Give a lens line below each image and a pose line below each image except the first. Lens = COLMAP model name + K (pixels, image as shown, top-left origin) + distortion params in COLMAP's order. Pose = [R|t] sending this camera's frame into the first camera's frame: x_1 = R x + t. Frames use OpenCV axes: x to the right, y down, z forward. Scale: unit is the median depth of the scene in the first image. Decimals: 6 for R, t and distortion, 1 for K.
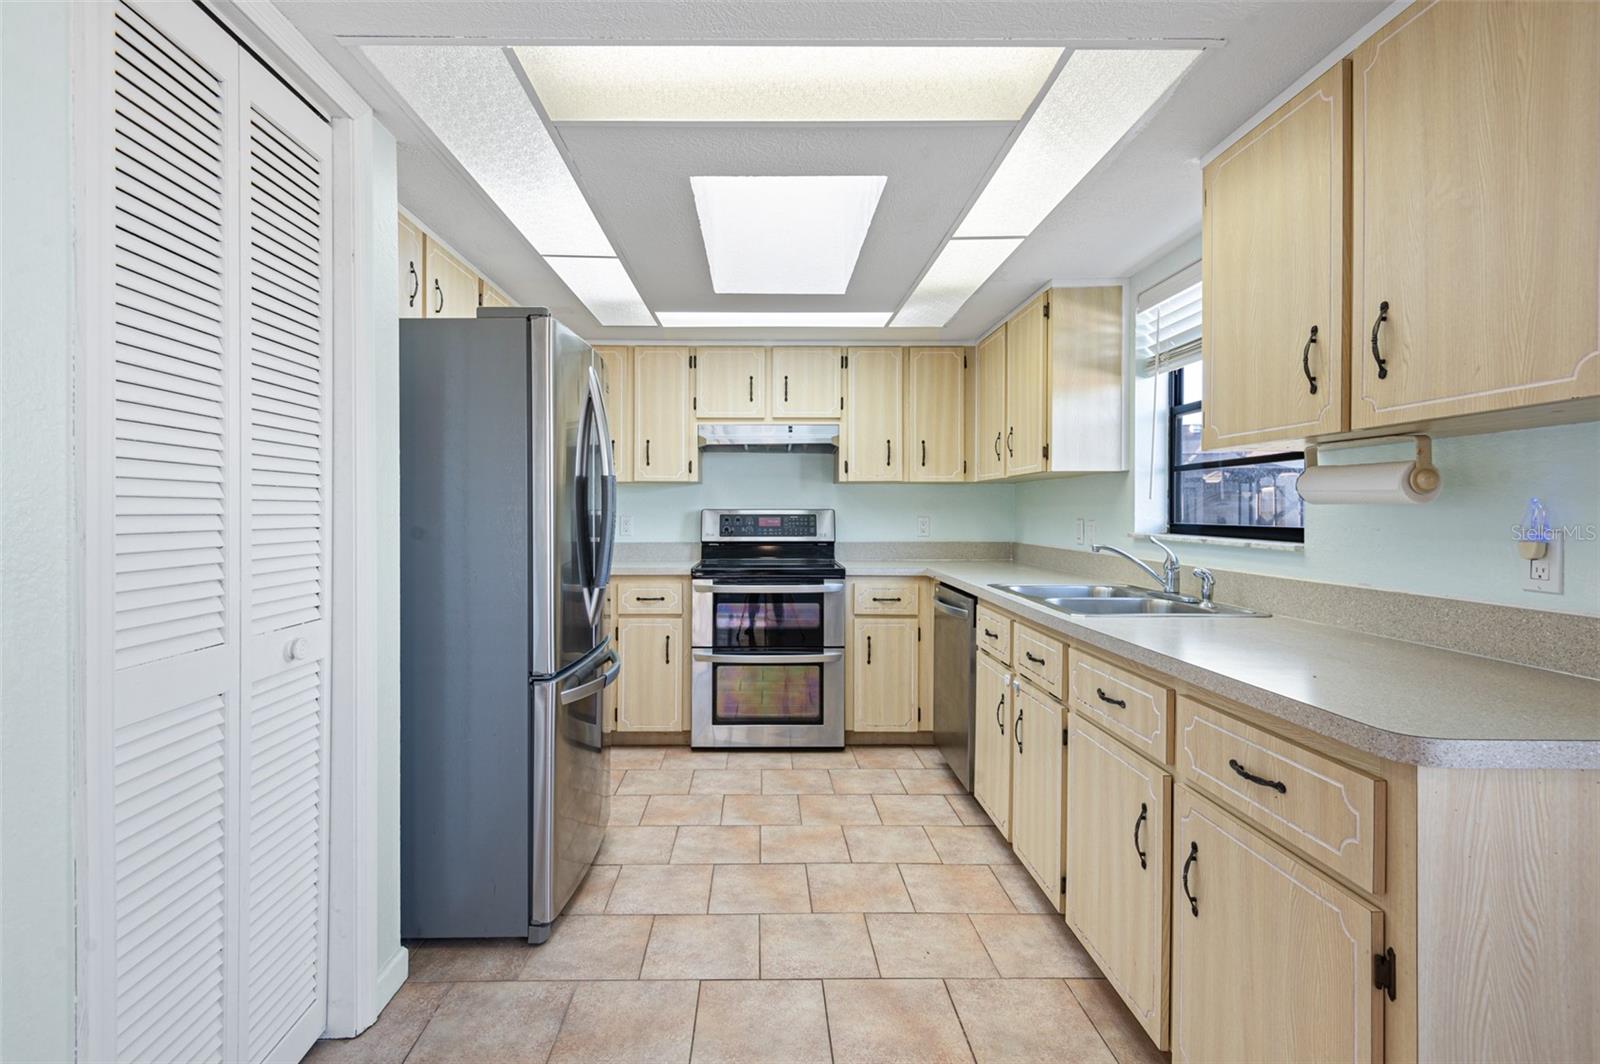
lens RADIAL K [[750.3, 0, 790.8], [0, 750.3, 526.0], [0, 0, 1]] dist [0.012570, -0.001405]
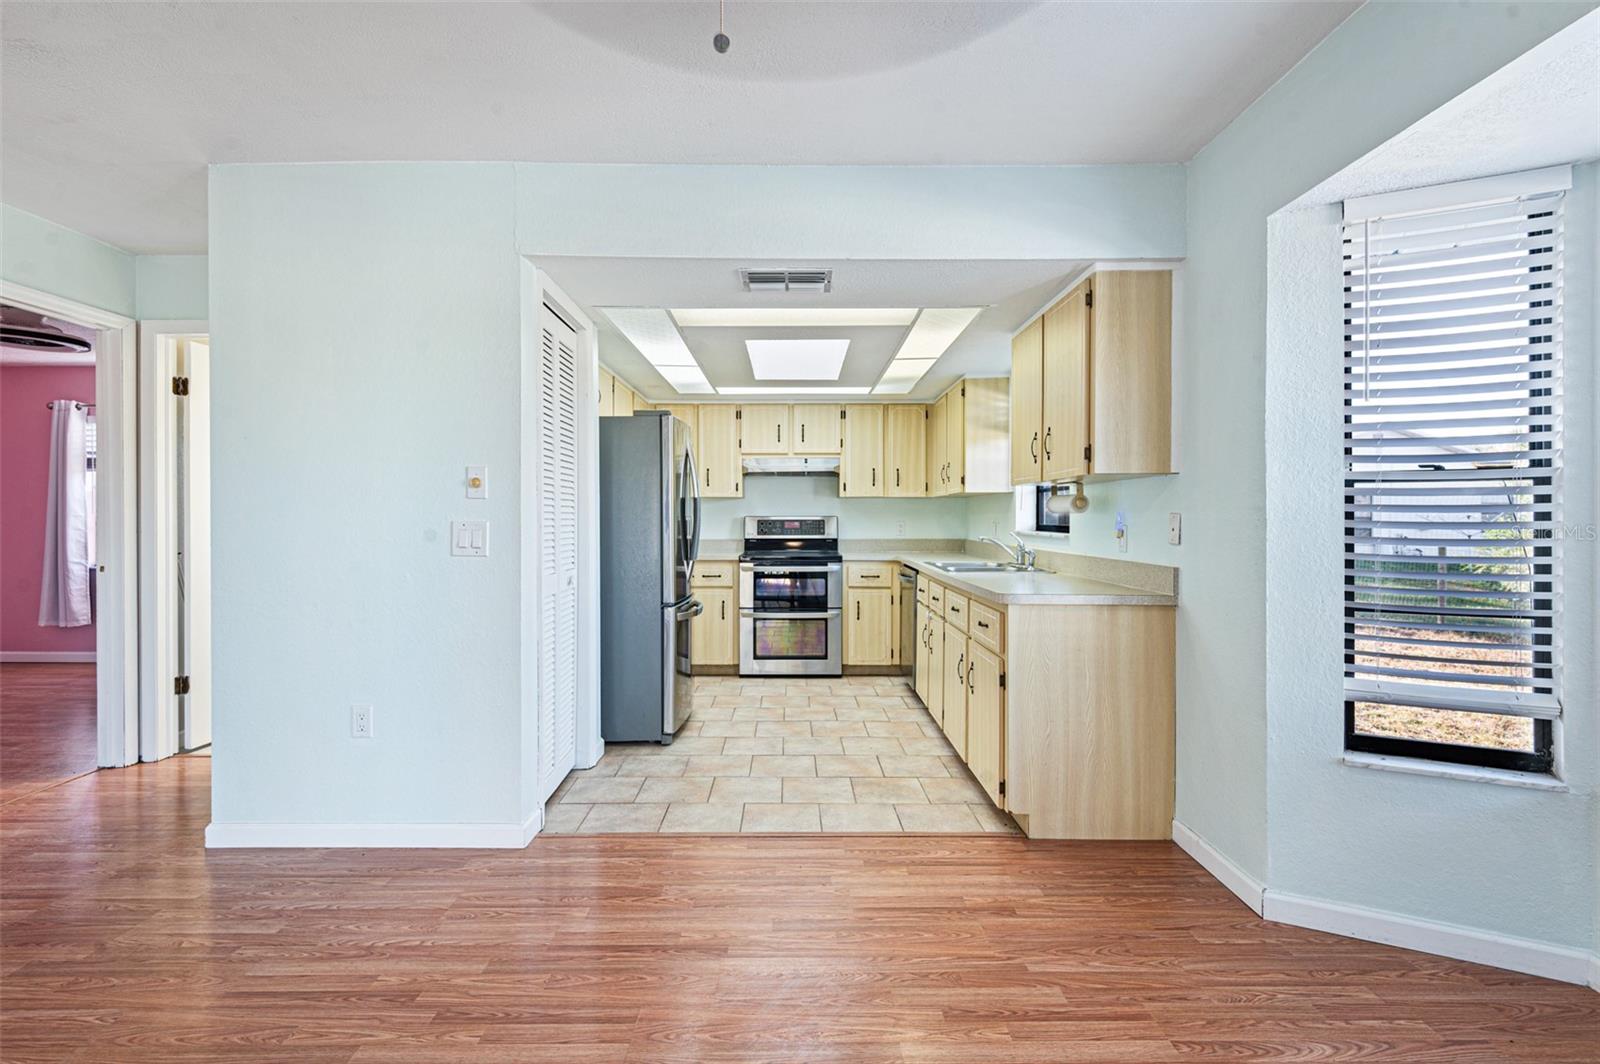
lens RADIAL K [[703.3, 0, 835.9], [0, 703.3, 529.0], [0, 0, 1]] dist [-0.030762, -0.000347]
pose [[0.999684, -0.001879, 0.025068, 0.025549], [0.001974, 0.999991, -0.003766, 0.008821], [-0.025061, 0.003814, 0.999679, -0.406001]]
